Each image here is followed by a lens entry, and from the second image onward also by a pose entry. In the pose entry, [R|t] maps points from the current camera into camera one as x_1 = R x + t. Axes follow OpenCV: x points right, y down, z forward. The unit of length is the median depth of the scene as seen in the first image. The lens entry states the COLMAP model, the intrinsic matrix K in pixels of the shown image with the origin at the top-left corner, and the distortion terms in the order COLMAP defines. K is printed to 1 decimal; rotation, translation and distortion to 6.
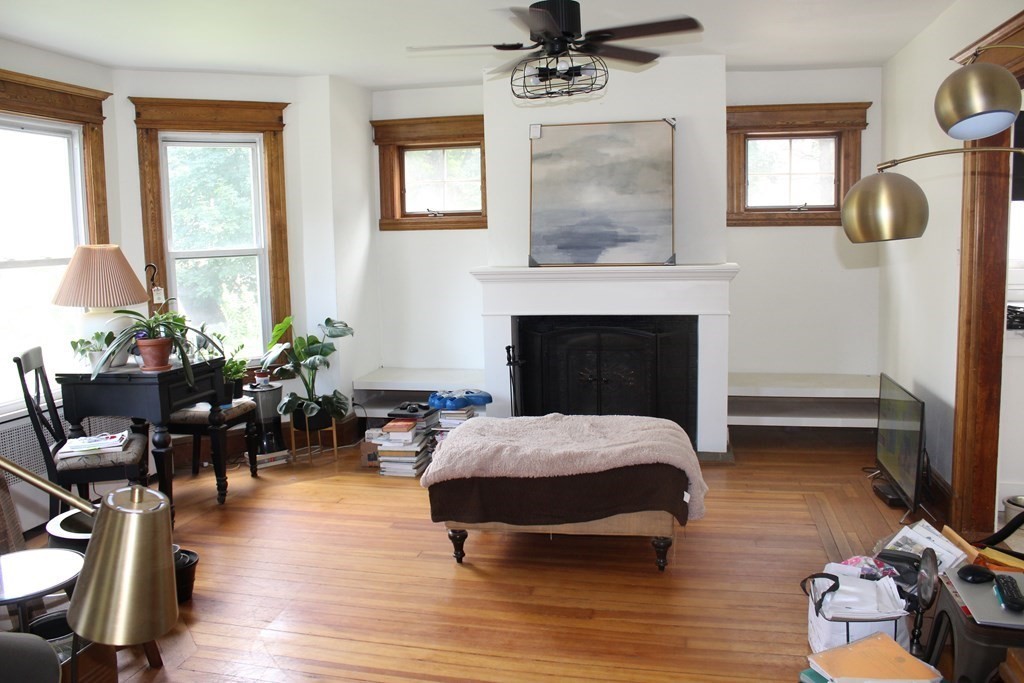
lens RADIAL K [[858.0, 0, 514.6], [0, 858.0, 335.6], [0, 0, 1]] dist [-0.154381, 0.156789]
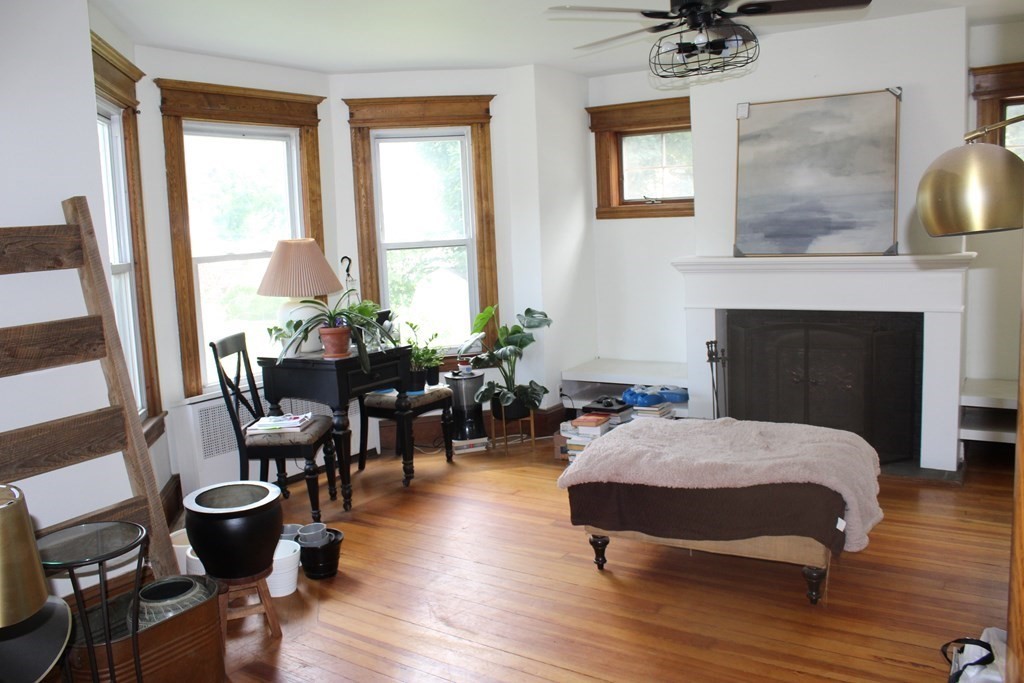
lens RADIAL K [[858.0, 0, 514.6], [0, 858.0, 335.6], [0, 0, 1]] dist [-0.154381, 0.156789]
pose [[0.937500, 0.026002, -0.347013, 0.125334], [-0.019461, 0.999561, 0.022321, -0.011583], [0.347441, -0.014173, 0.937595, 0.053818]]
